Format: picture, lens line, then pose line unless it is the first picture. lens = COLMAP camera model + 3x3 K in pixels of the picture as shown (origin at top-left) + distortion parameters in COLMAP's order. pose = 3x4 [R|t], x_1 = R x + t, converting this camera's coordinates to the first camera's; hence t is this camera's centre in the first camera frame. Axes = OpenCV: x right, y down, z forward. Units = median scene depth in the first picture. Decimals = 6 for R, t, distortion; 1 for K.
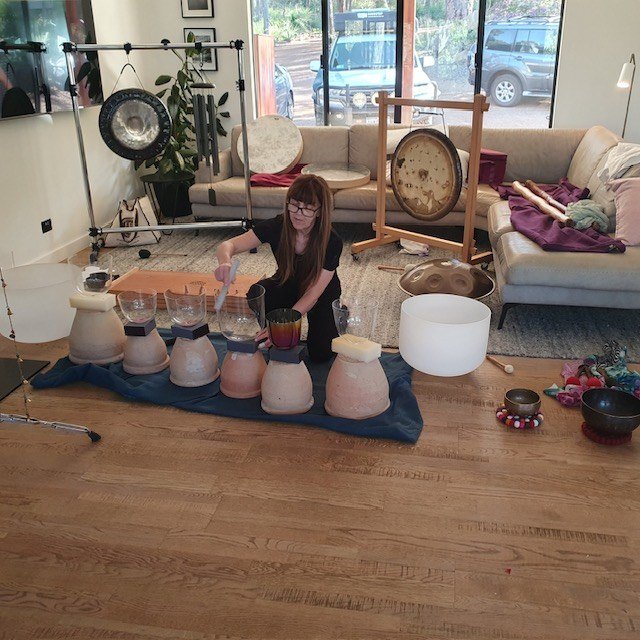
lens RADIAL K [[715.0, 0, 320.0], [0, 715.0, 320.0], [0, 0, 1]] dist [0.015534, -0.006801]
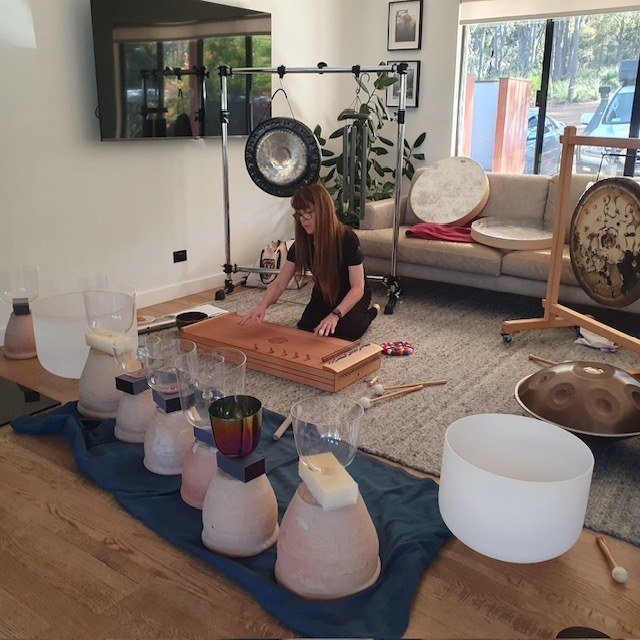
lens RADIAL K [[652.7, 0, 332.5], [0, 652.7, 318.8], [0, 0, 1]] dist [0.249708, -0.771201]
pose [[0.895692, 0.142925, -0.421080, 0.175908], [-0.174249, 0.984019, -0.036649, -0.050435], [0.409113, 0.106199, 0.906283, 0.283220]]
